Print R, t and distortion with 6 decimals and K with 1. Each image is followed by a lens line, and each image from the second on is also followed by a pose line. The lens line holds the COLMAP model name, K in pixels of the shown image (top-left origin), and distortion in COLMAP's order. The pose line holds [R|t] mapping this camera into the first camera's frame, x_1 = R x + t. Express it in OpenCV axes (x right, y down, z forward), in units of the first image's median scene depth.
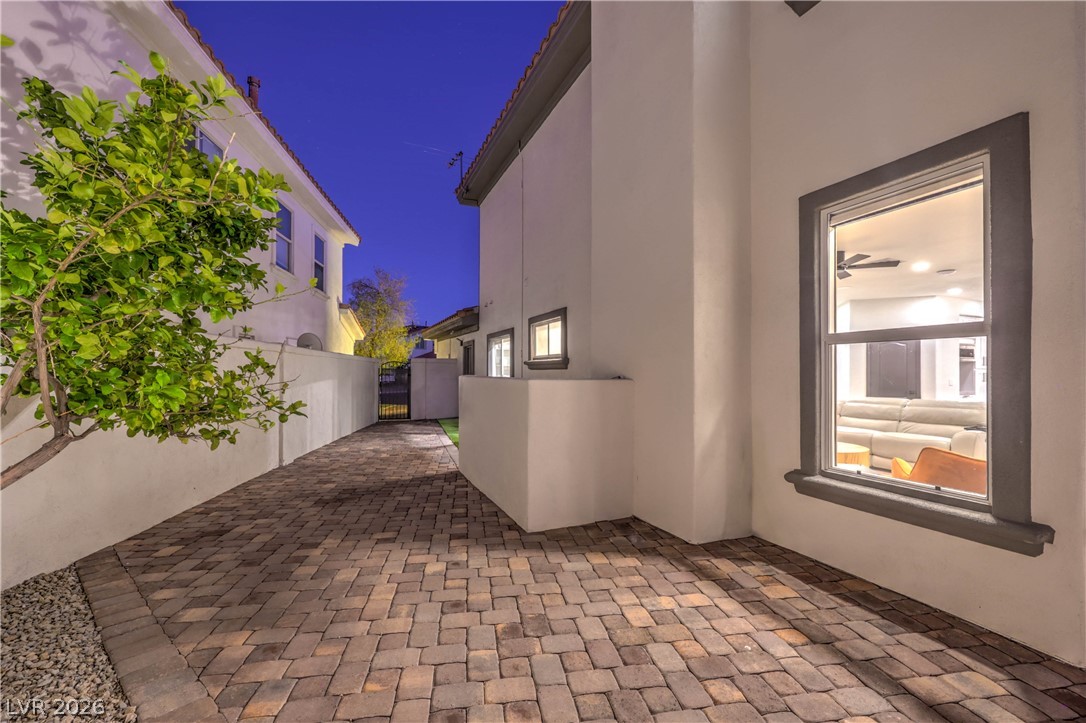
lens RADIAL K [[442.6, 0, 544.1], [0, 442.6, 377.7], [0, 0, 1]] dist [0.001062, 0.000046]
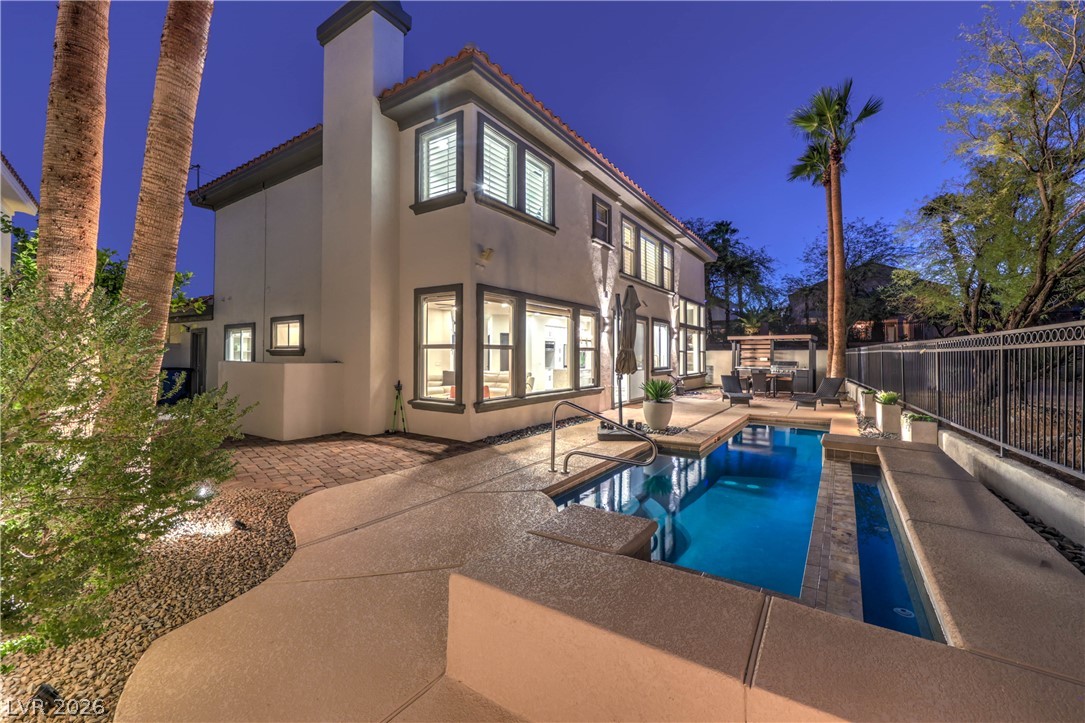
lens RADIAL K [[326.9, 0, 487.3], [0, 326.9, 354.5], [0, 0, 1]] dist [-0.000597, -0.000047]
pose [[0.842559, 0.005508, 0.538576, -0.019189], [0.004439, 0.999843, -0.017170, -0.002434], [-0.538586, 0.016858, 0.842402, -0.240325]]
